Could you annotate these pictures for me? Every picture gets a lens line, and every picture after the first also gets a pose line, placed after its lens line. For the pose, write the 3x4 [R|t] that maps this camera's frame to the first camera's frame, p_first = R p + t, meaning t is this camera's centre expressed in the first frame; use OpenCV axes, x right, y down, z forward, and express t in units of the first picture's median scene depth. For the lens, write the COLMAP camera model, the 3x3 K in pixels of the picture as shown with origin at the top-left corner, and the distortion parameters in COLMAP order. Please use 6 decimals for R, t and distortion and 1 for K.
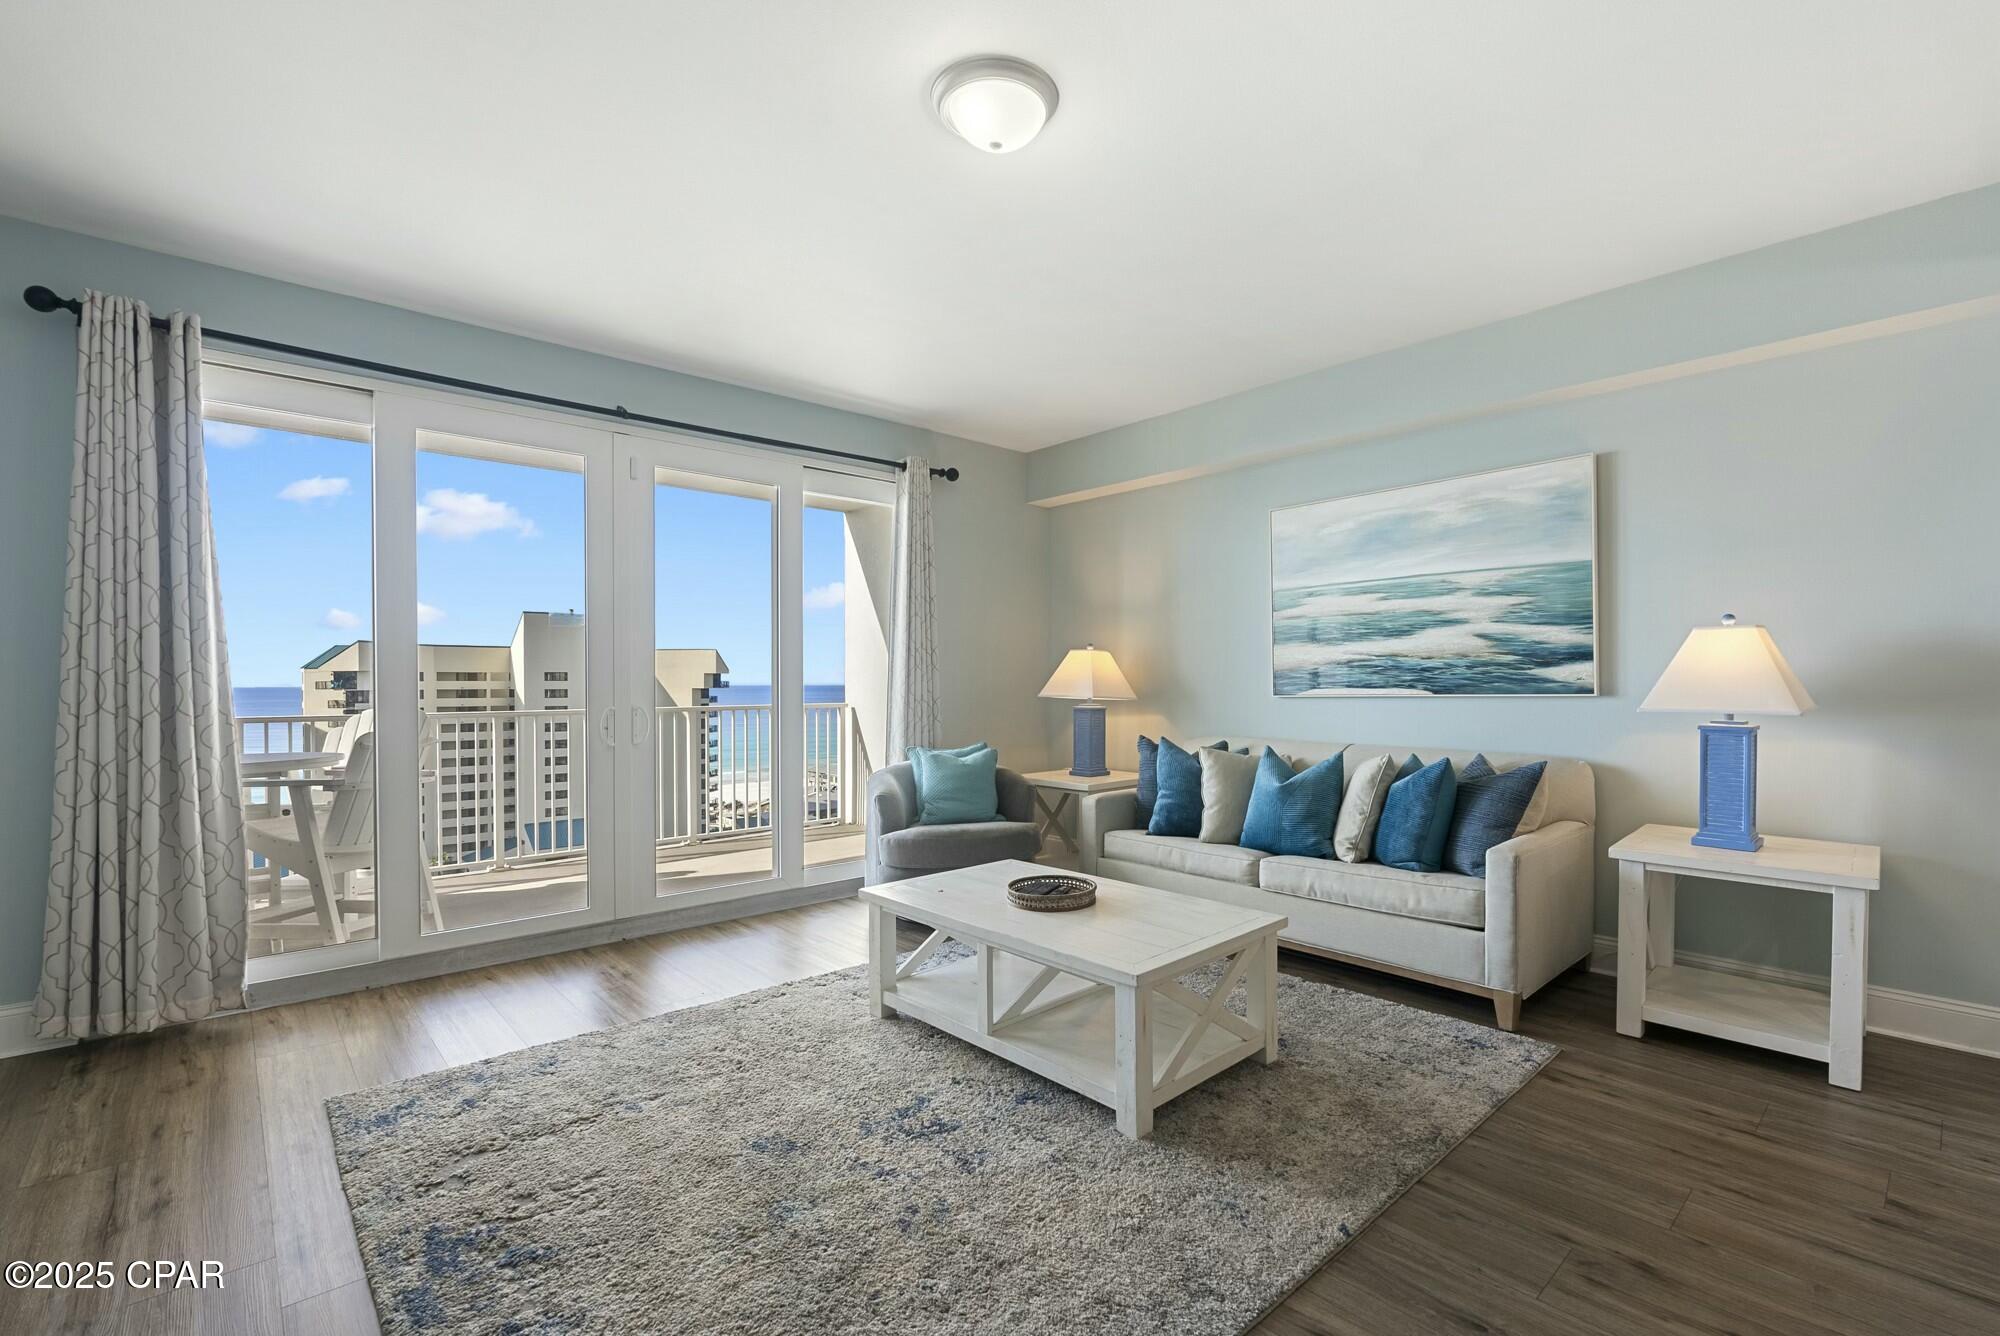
lens RADIAL K [[882.5, 0, 1006.9], [0, 882.5, 686.9], [0, 0, 1]] dist [-0.012545, 0.001176]
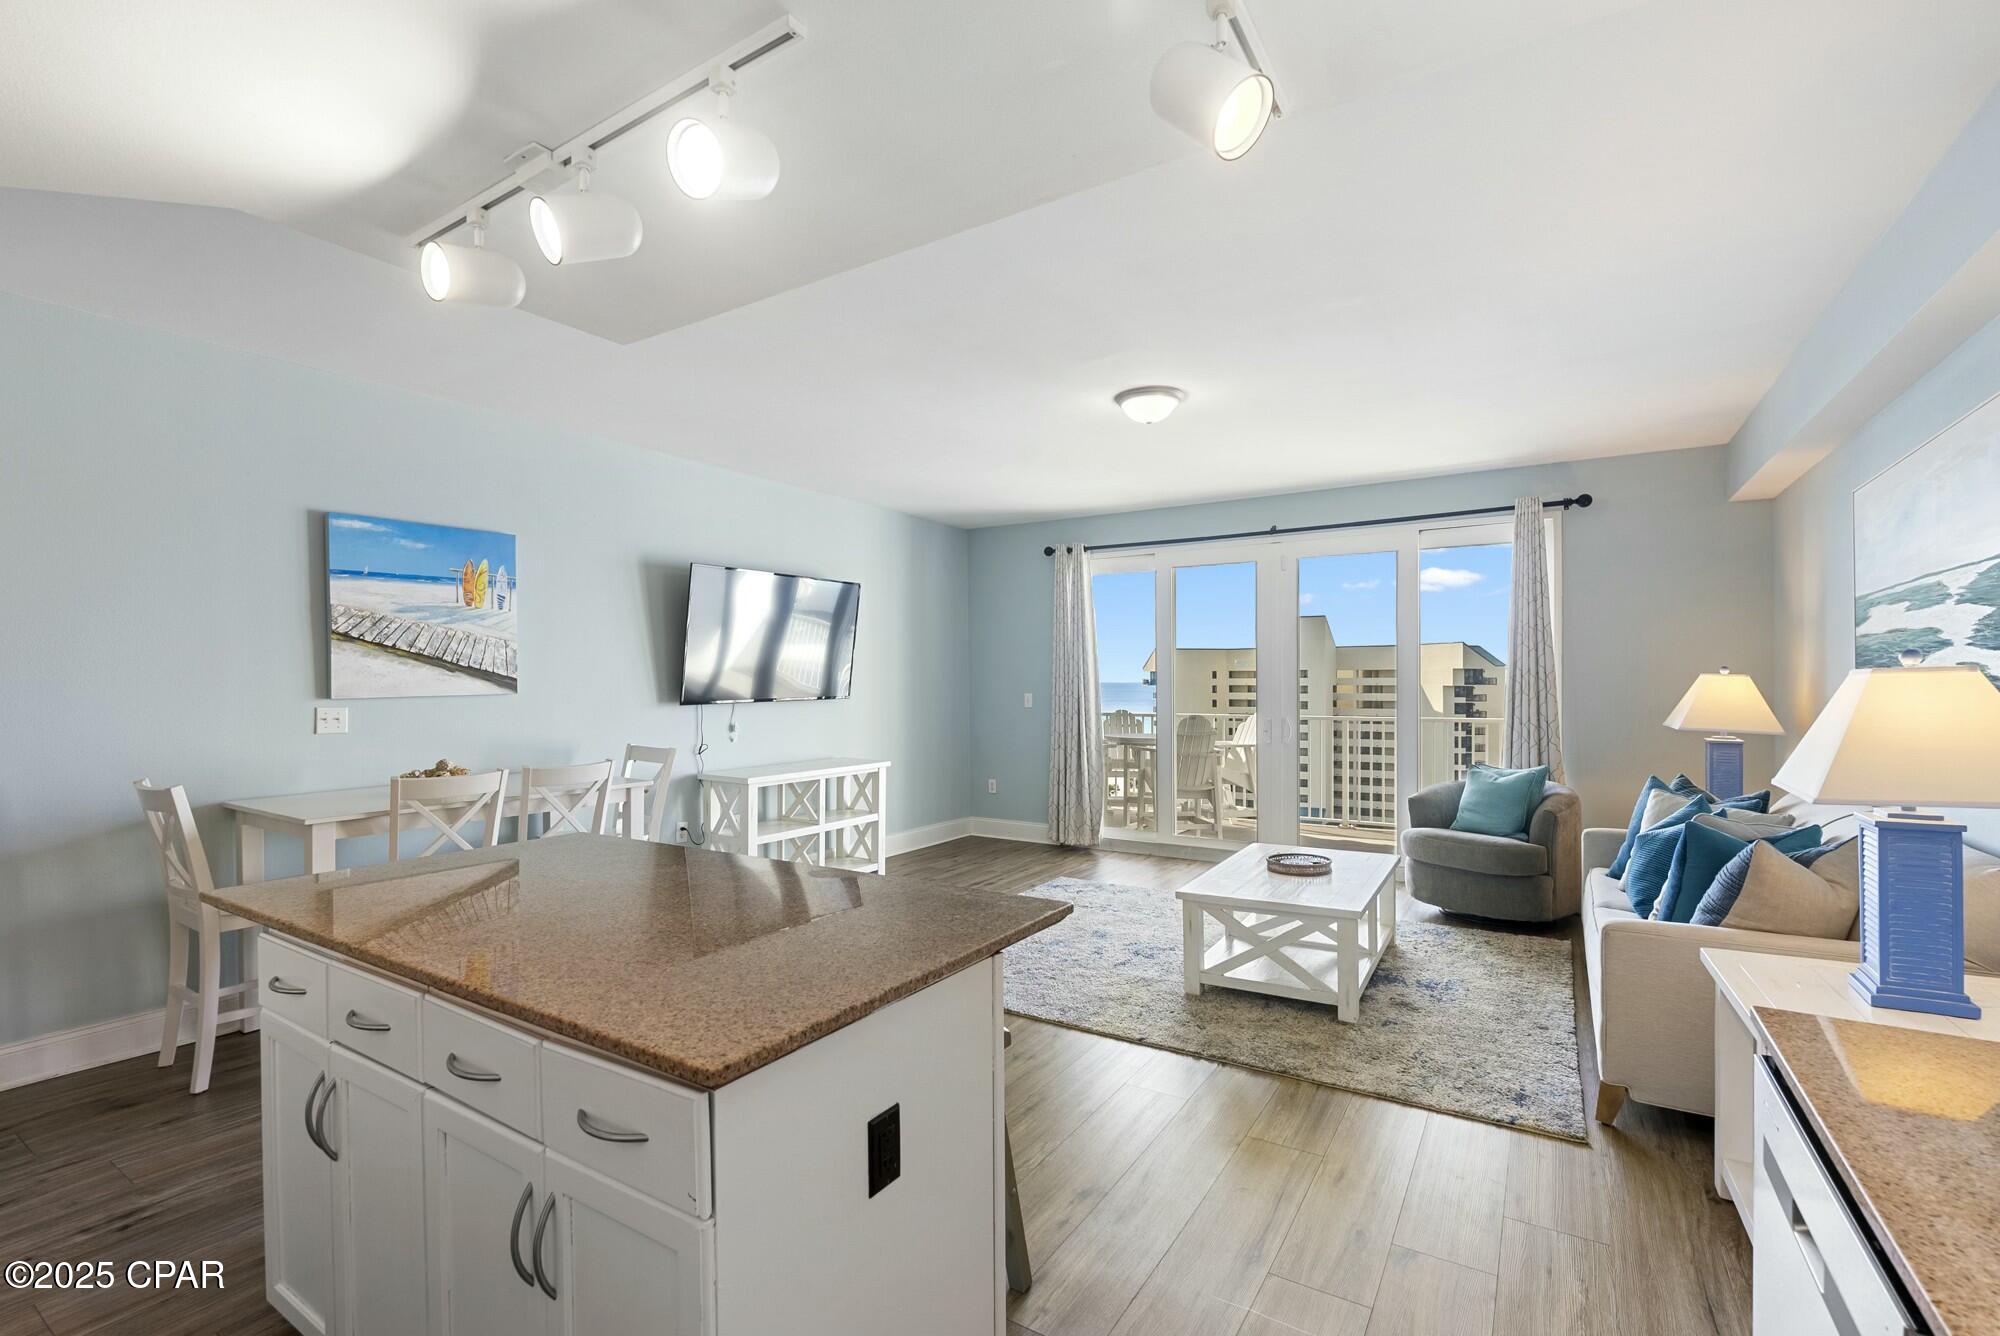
lens RADIAL K [[882.5, 0, 1020.0], [0, 882.5, 675.6], [0, 0, 1]] dist [-0.012545, 0.001176]
pose [[0.282823, -0.003566, -0.959166, 1.045687], [-0.000776, 0.999992, -0.003946, -0.051708], [0.959172, 0.001861, 0.282818, 0.138296]]
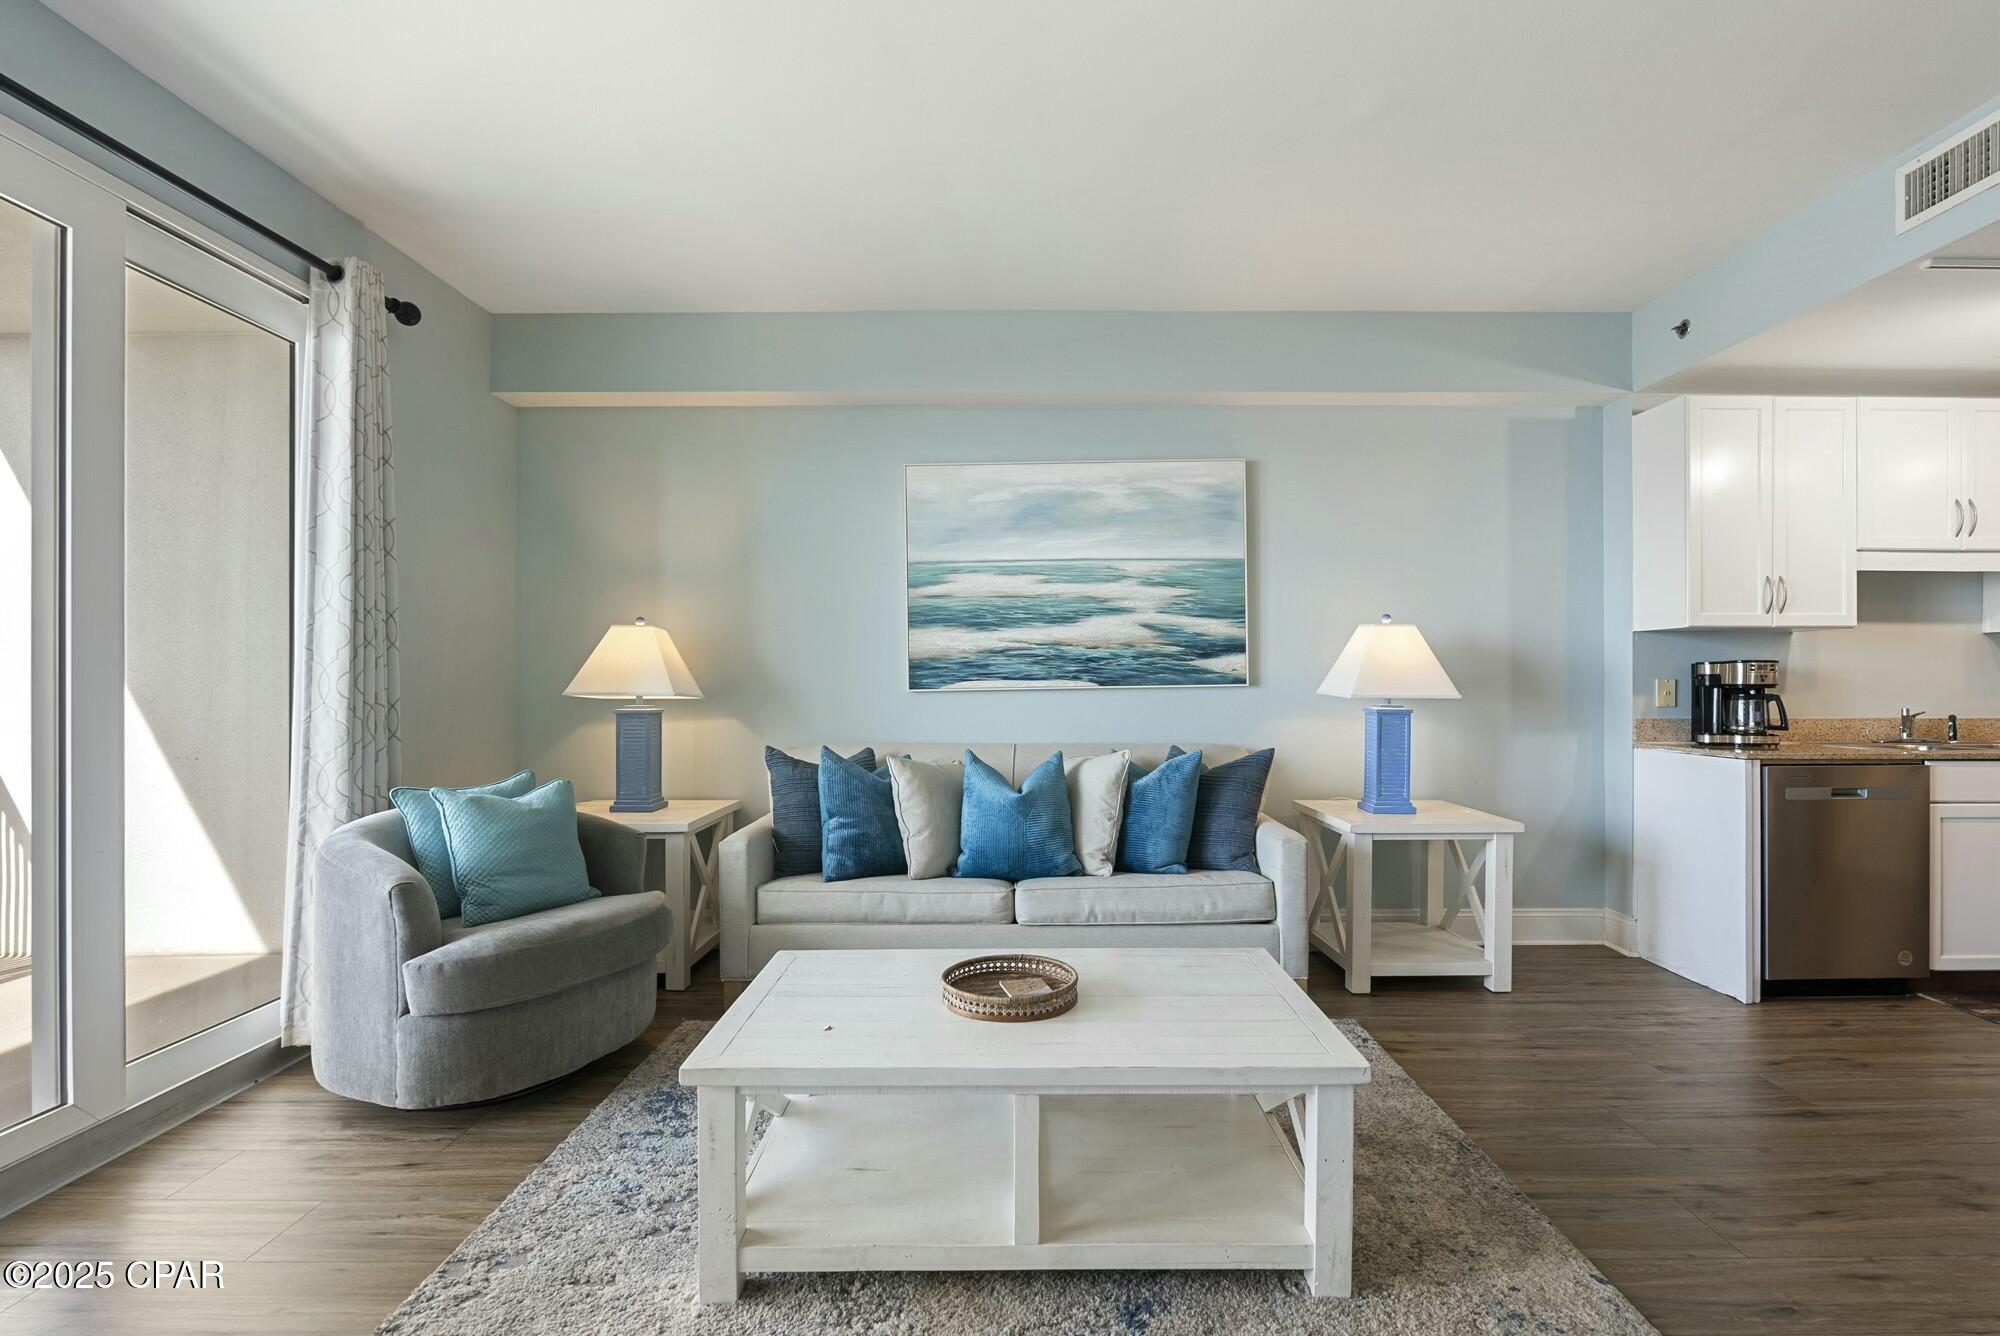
lens RADIAL K [[959.9, 0, 1020.1], [0, 959.9, 682.9], [0, 0, 1]] dist [-0.015766, 0.001233]
pose [[0.671013, -0.001128, 0.741445, -0.373511], [0.004582, 0.999986, -0.002625, 0.008362], [-0.741431, 0.005159, 0.671009, 0.410468]]
